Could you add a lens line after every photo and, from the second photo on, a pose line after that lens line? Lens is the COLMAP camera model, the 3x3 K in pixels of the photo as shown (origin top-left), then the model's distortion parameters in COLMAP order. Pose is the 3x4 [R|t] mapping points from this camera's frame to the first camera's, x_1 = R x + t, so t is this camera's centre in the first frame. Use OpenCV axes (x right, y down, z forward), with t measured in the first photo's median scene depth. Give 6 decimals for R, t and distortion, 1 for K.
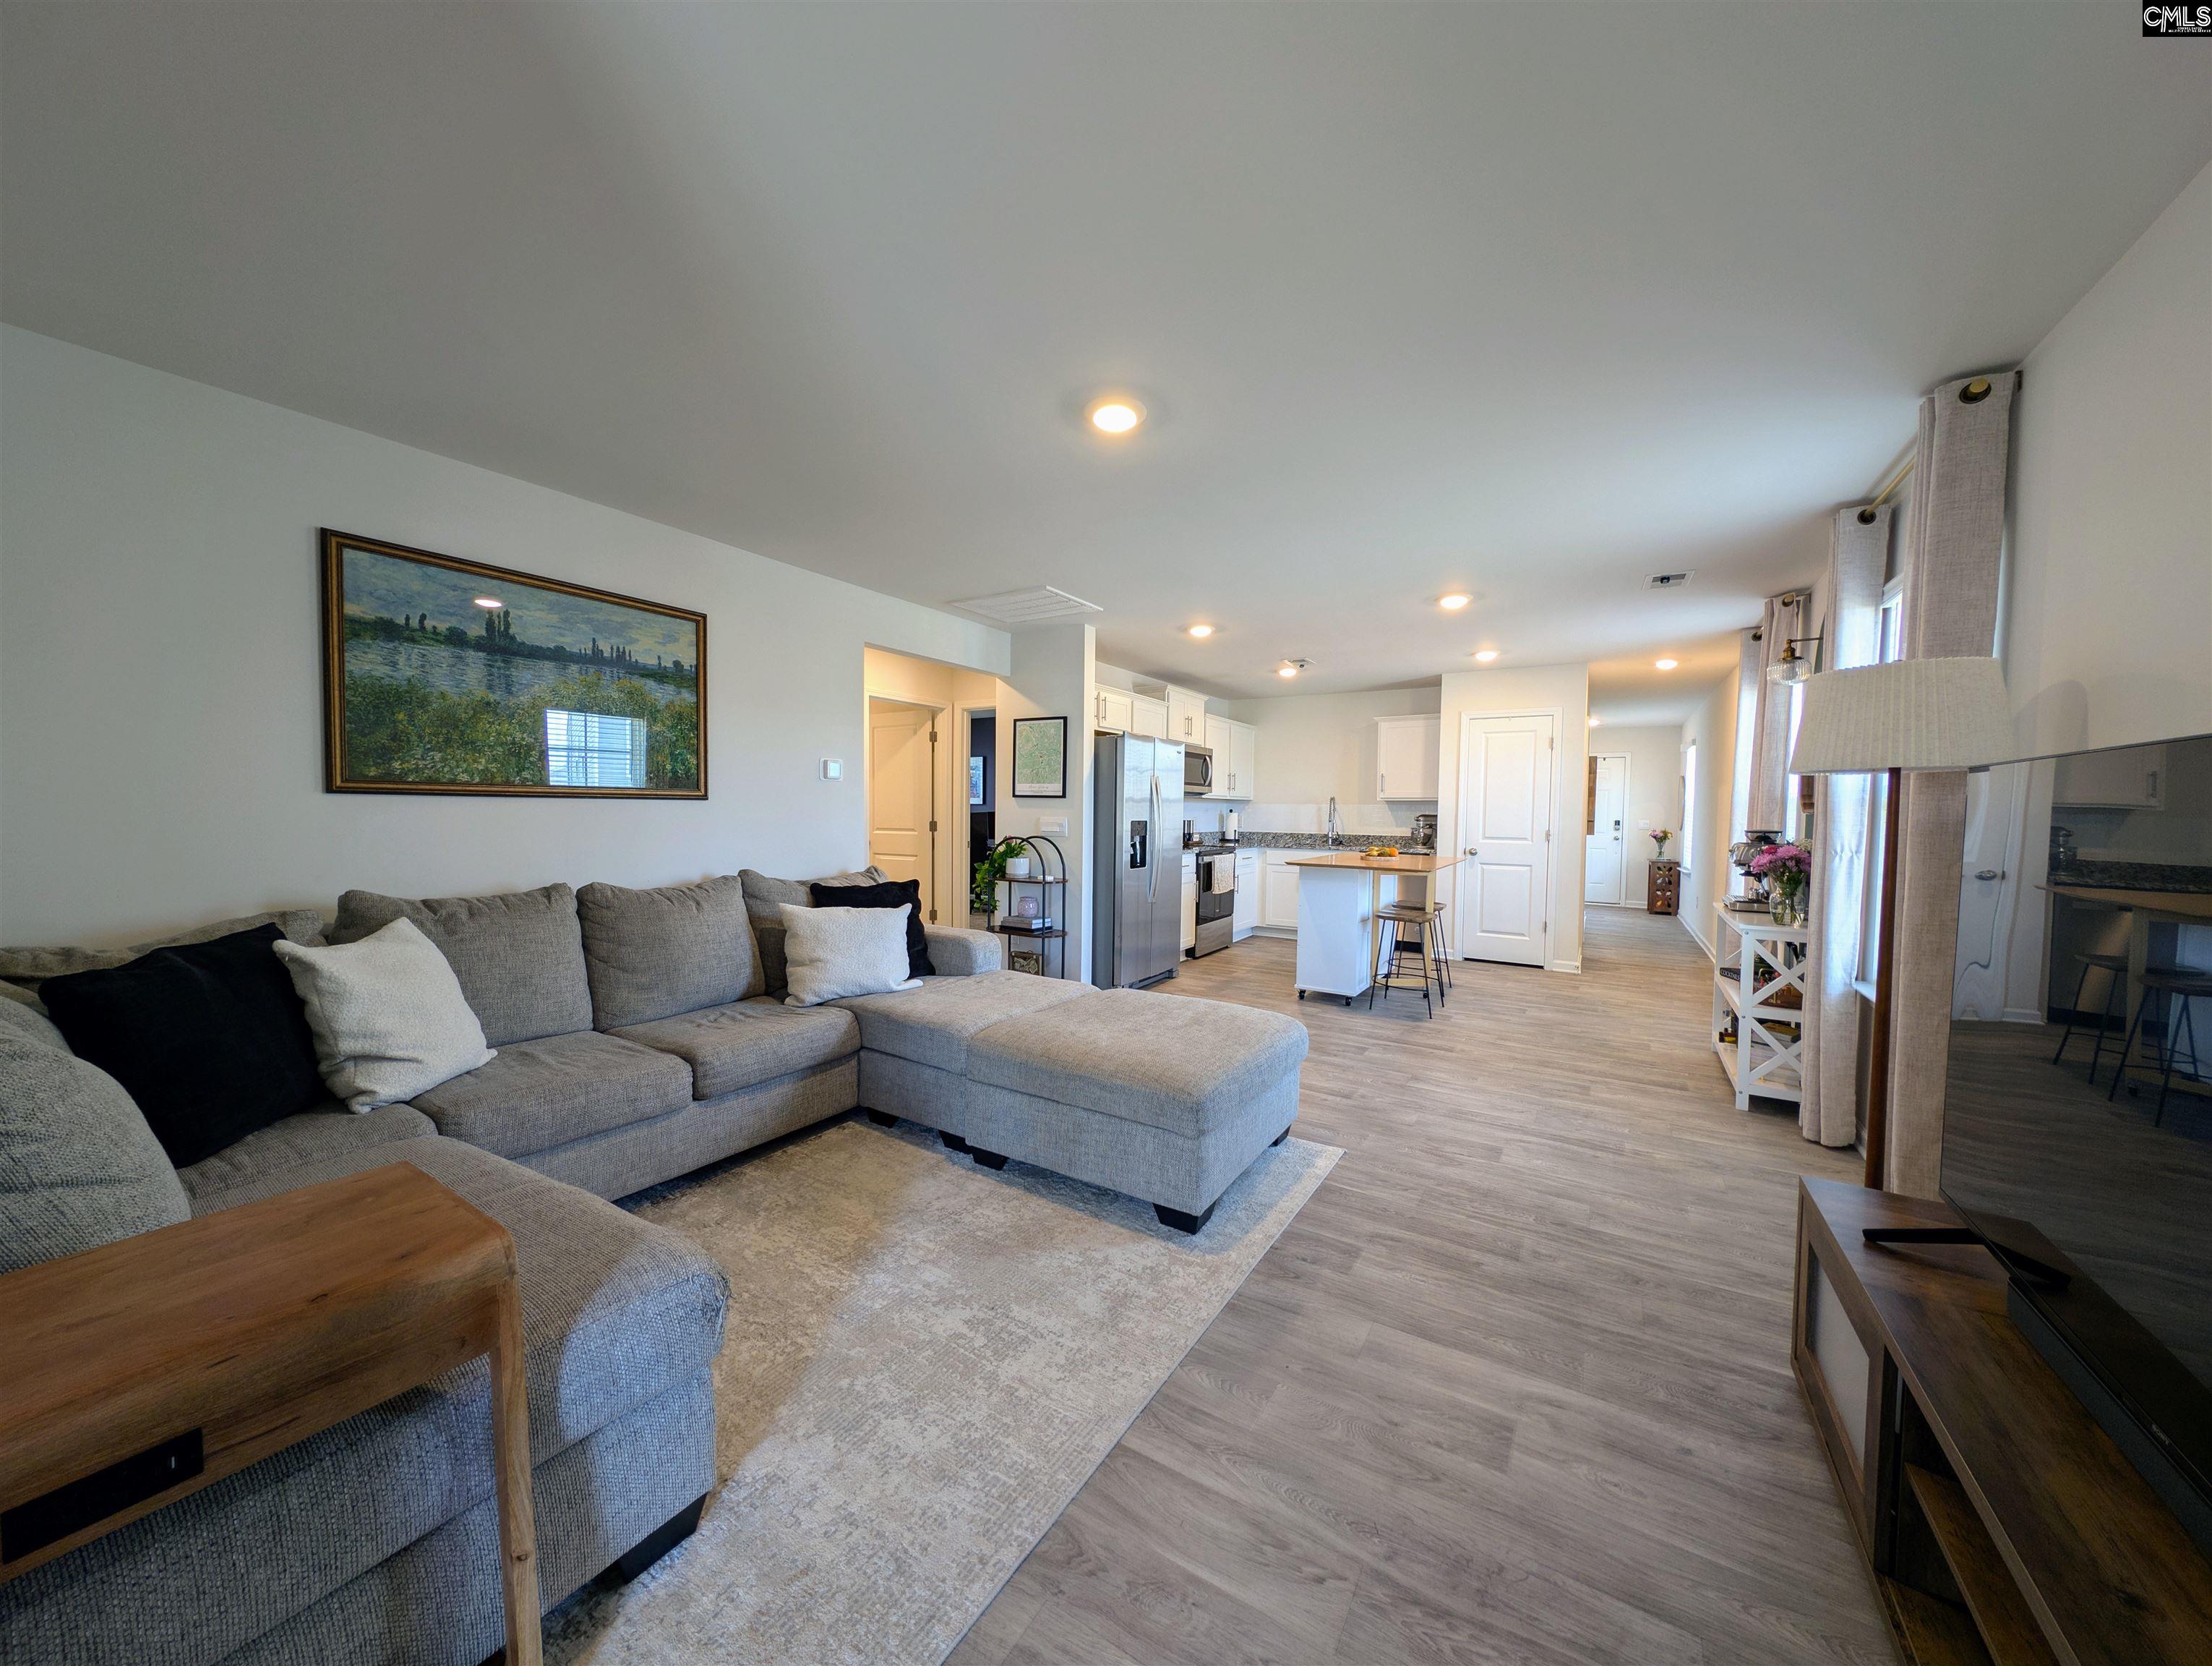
lens RADIAL K [[793.6, 0, 1102.1], [0, 793.6, 838.8], [0, 0, 1]] dist [0.001182, 0.000277]
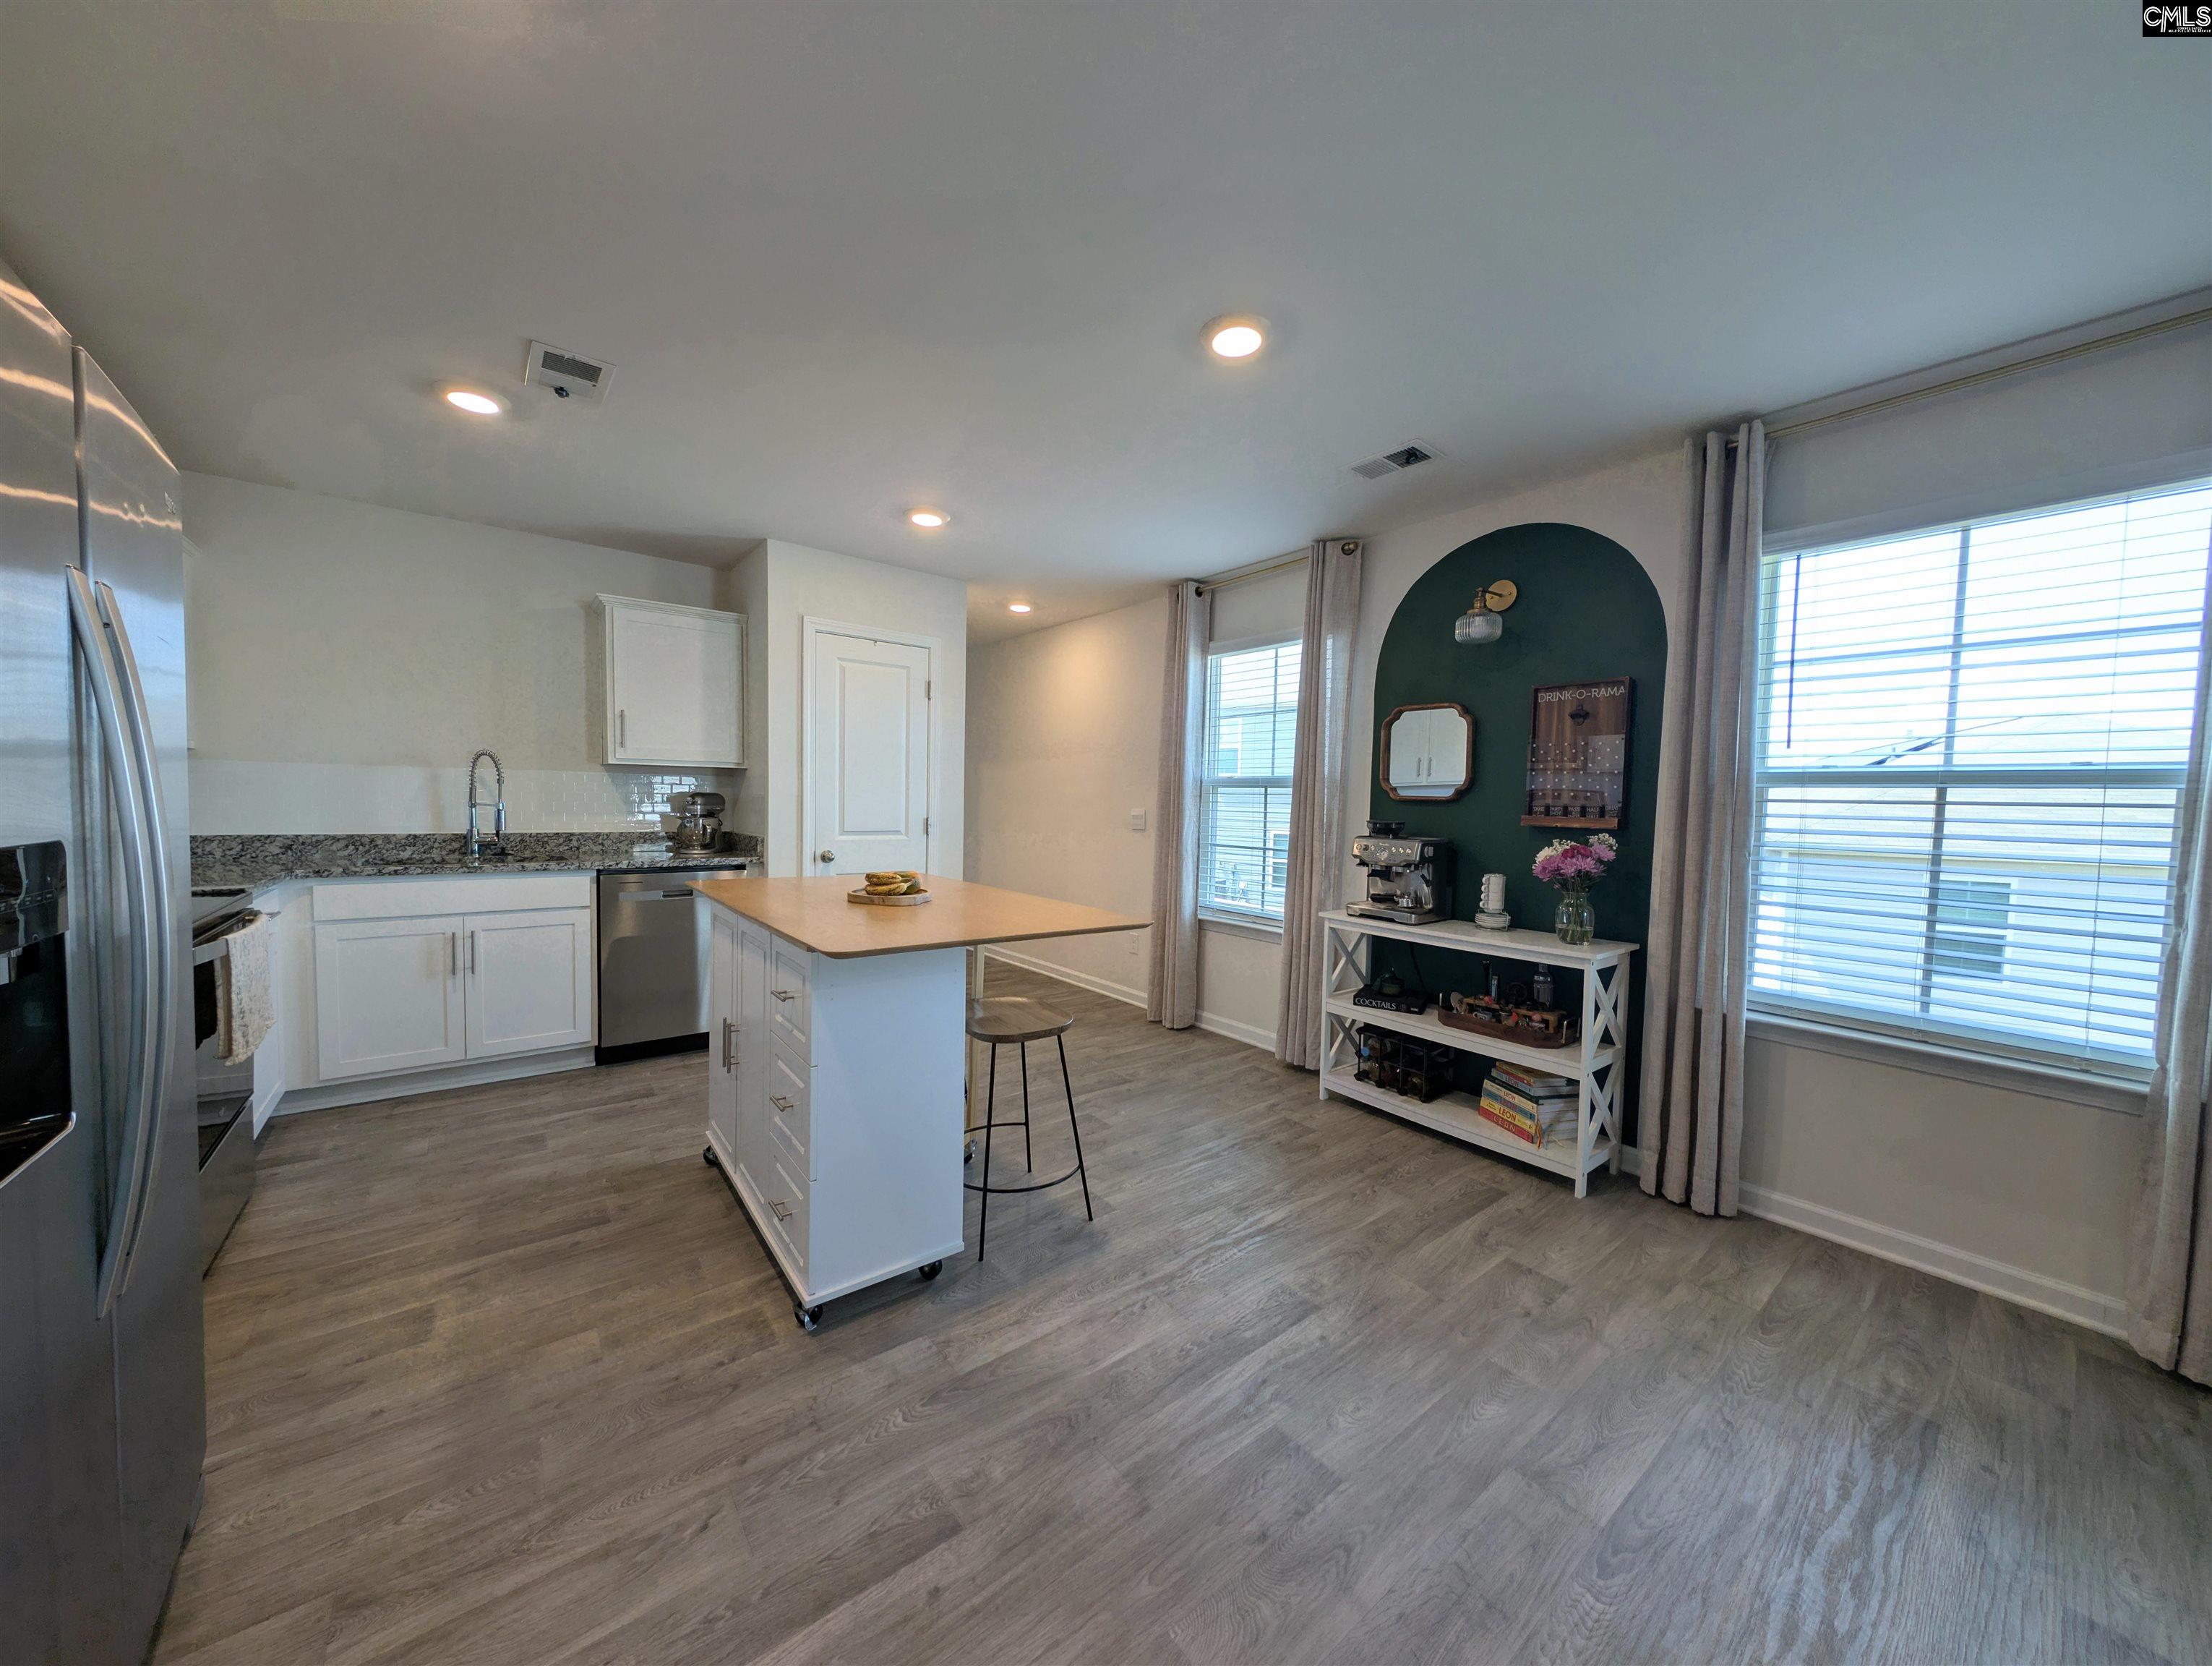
lens RADIAL K [[793.6, 0, 1102.9], [0, 793.6, 834.8], [0, 0, 1]] dist [0.001182, 0.000277]
pose [[0.341737, -0.050922, 0.938415, -0.022610], [0.019423, 0.998700, 0.047120, -0.024935], [-0.939595, 0.002124, 0.342282, 0.614542]]
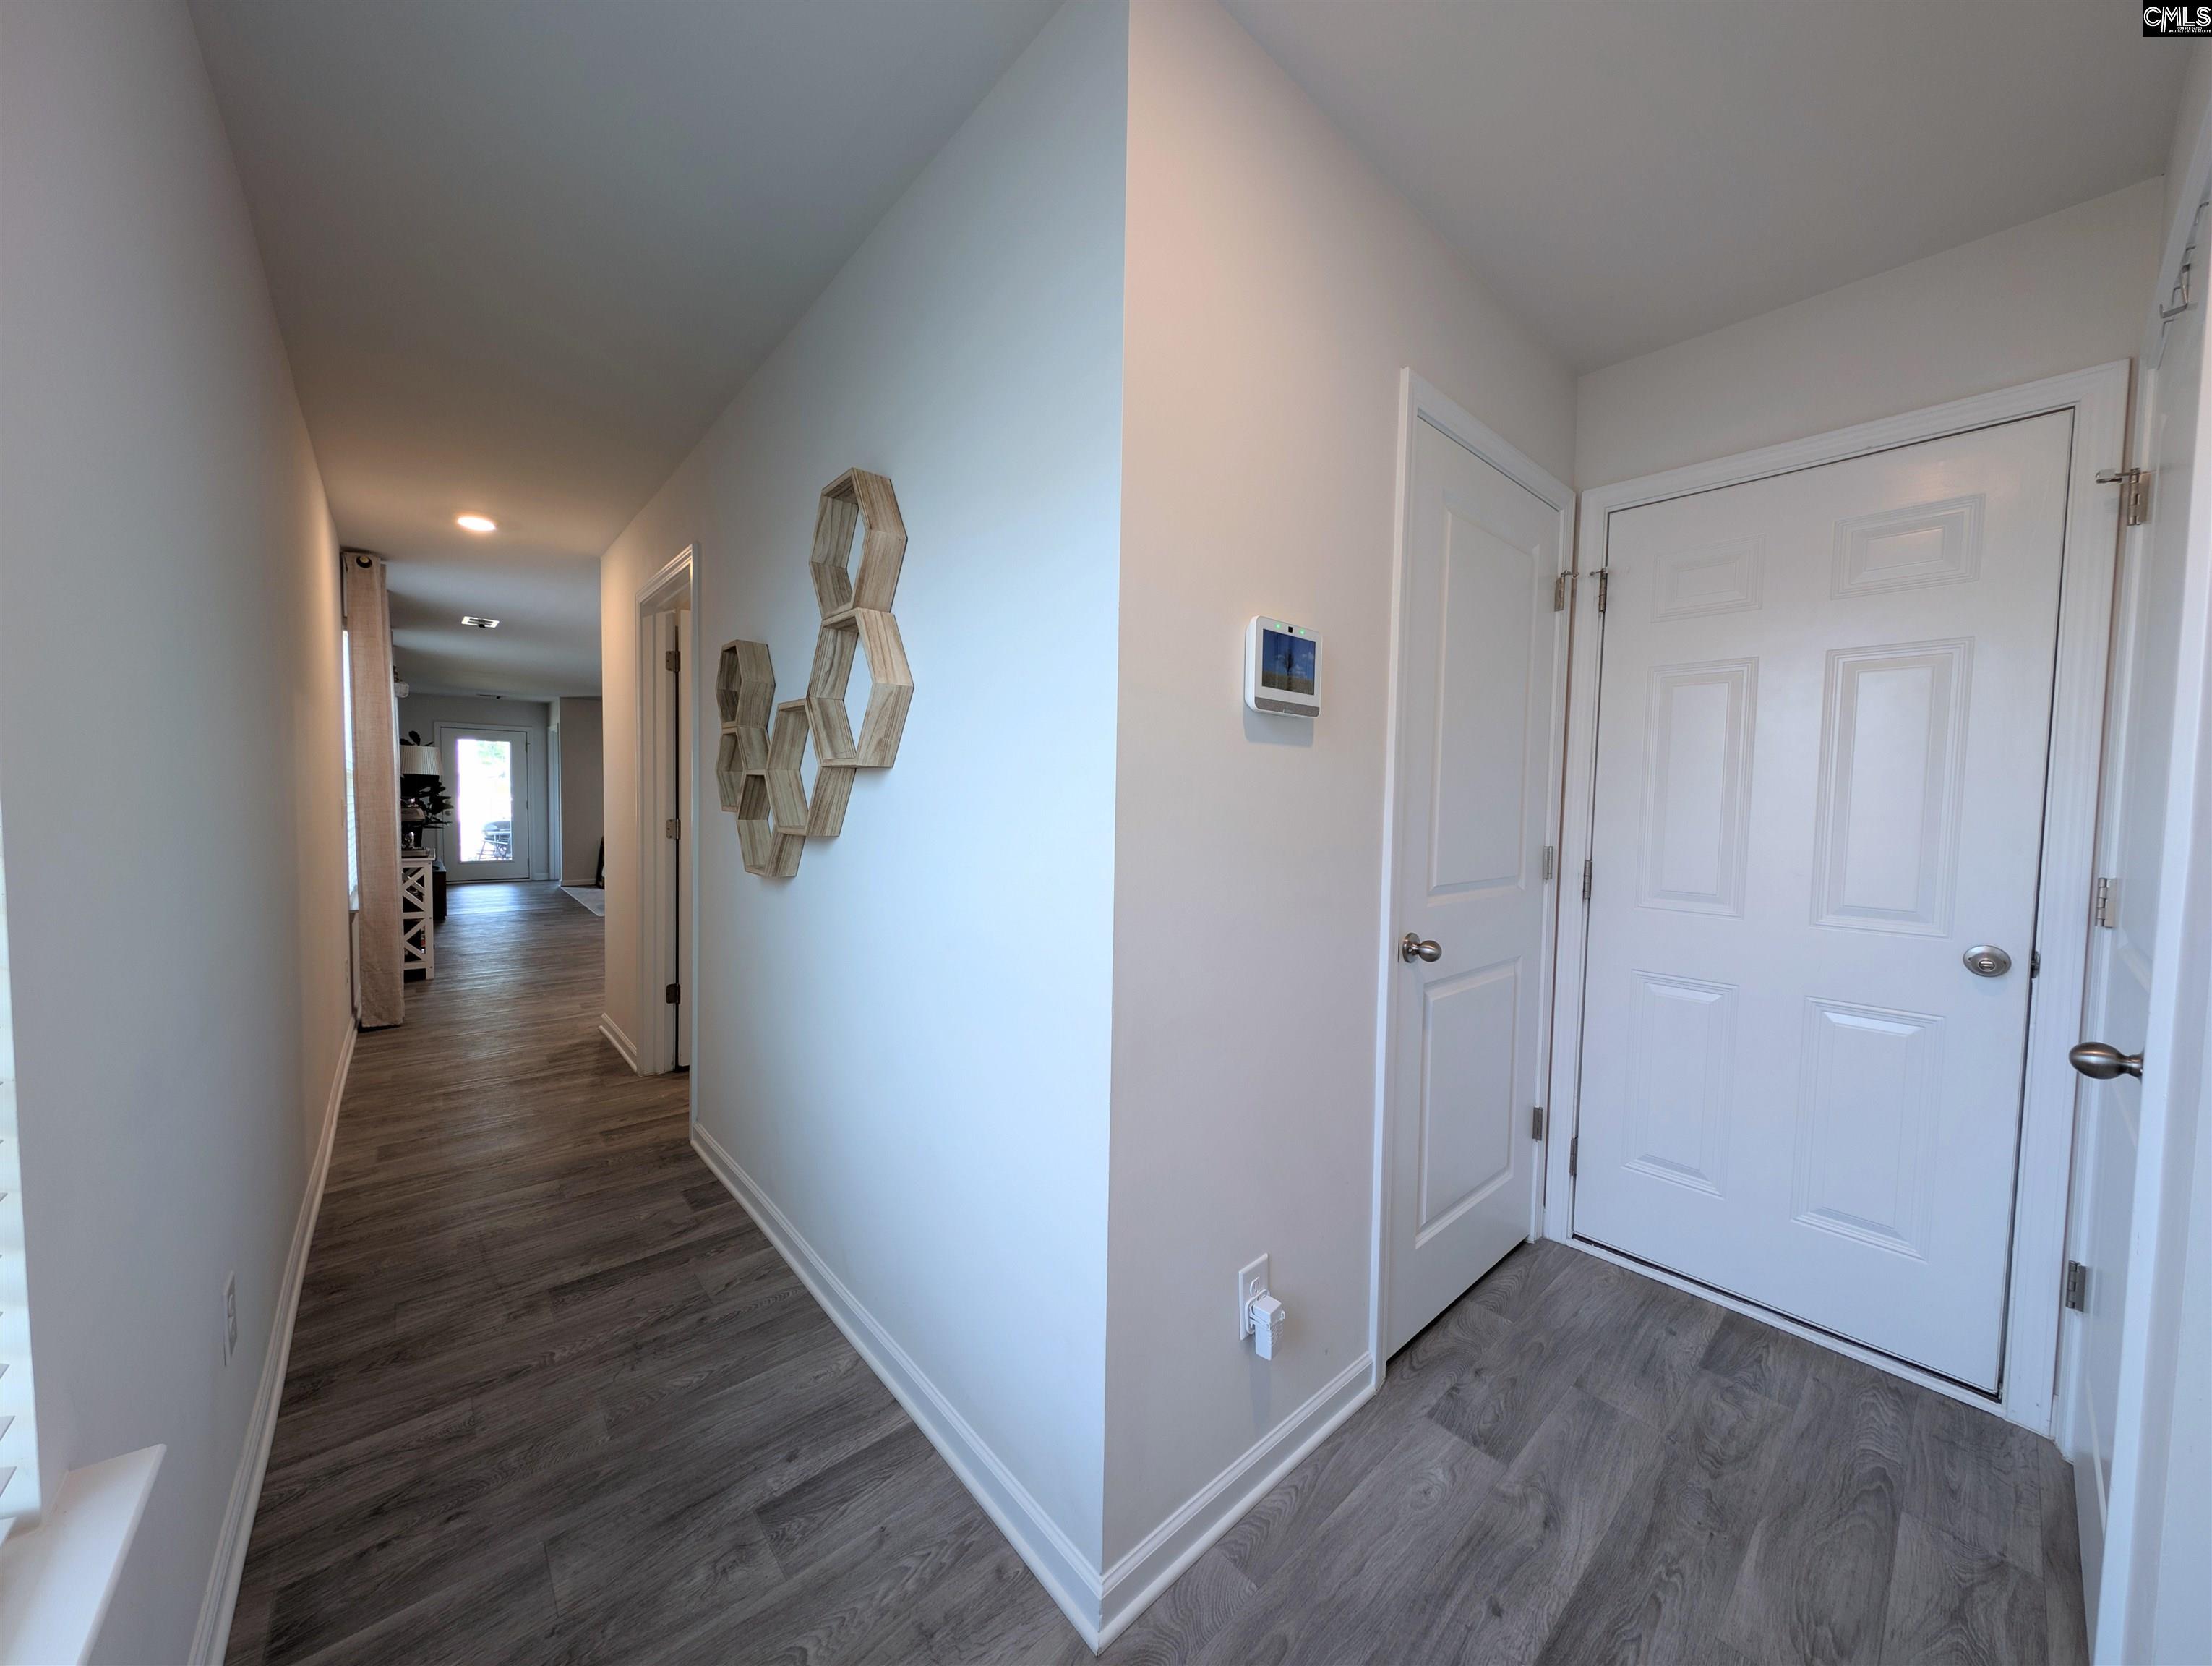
lens RADIAL K [[793.6, 0, 1107.5], [0, 793.6, 833.2], [0, 0, 1]] dist [0.001182, 0.000277]
pose [[-0.286654, 0.025533, -0.957694, 0.788100], [-0.056119, 0.997481, 0.043391, -0.033839], [0.956389, 0.066183, -0.284499, 1.188603]]
